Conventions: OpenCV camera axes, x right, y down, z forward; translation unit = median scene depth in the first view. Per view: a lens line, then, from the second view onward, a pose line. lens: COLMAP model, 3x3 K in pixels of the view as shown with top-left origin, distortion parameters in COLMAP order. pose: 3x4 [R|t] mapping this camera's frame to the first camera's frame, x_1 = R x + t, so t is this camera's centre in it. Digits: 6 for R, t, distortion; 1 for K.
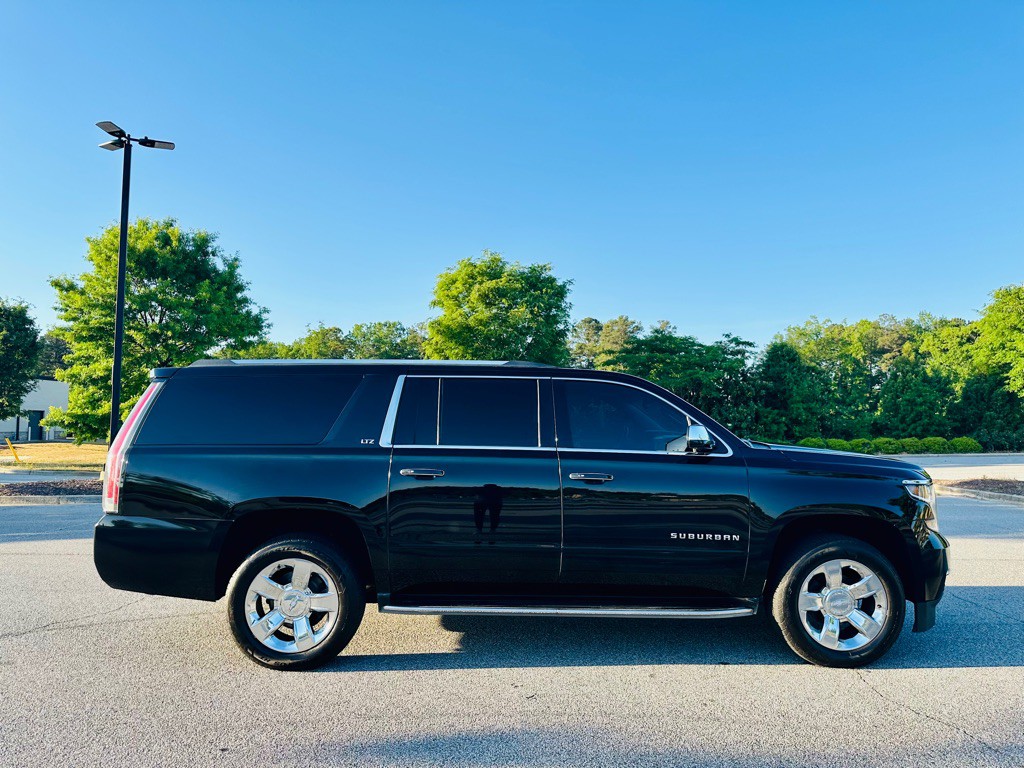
lens RADIAL K [[712.0, 0, 516.9], [0, 712.0, 379.3], [0, 0, 1]] dist [0.030724, -0.044123]
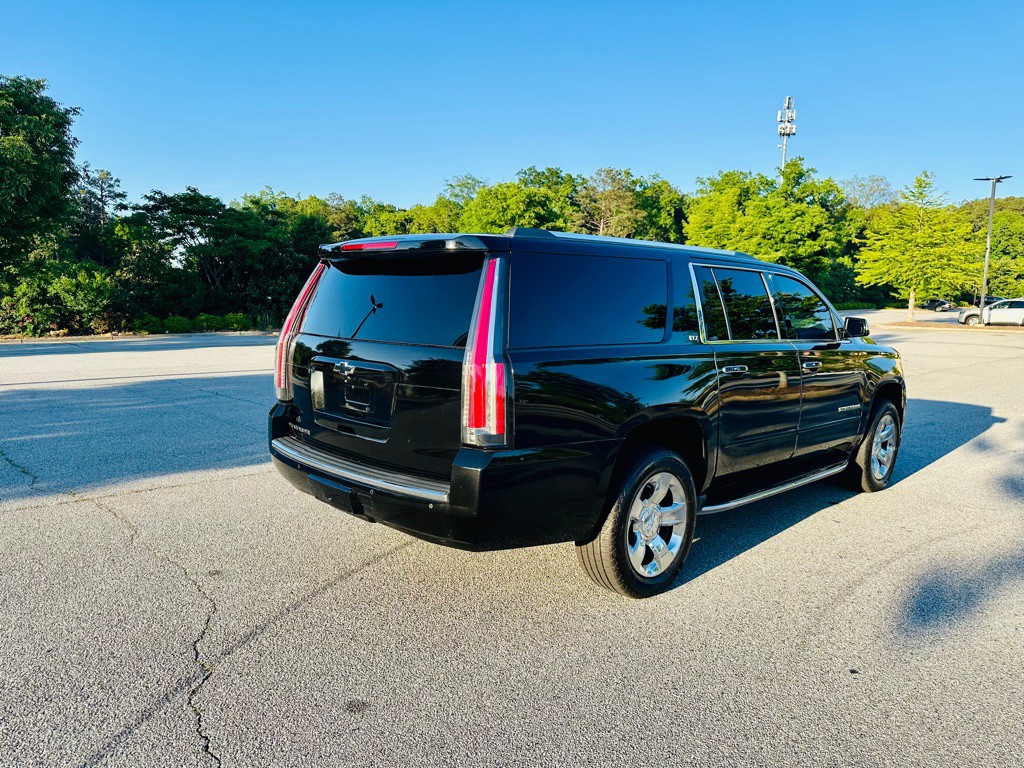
lens RADIAL K [[712.0, 0, 512.8], [0, 712.0, 388.6], [0, 0, 1]] dist [0.030724, -0.044123]
pose [[0.732932, -0.065844, 0.677108, -0.123540], [-0.065428, 0.983869, 0.166496, 0.001620], [-0.677148, -0.166332, 0.716801, 0.061452]]
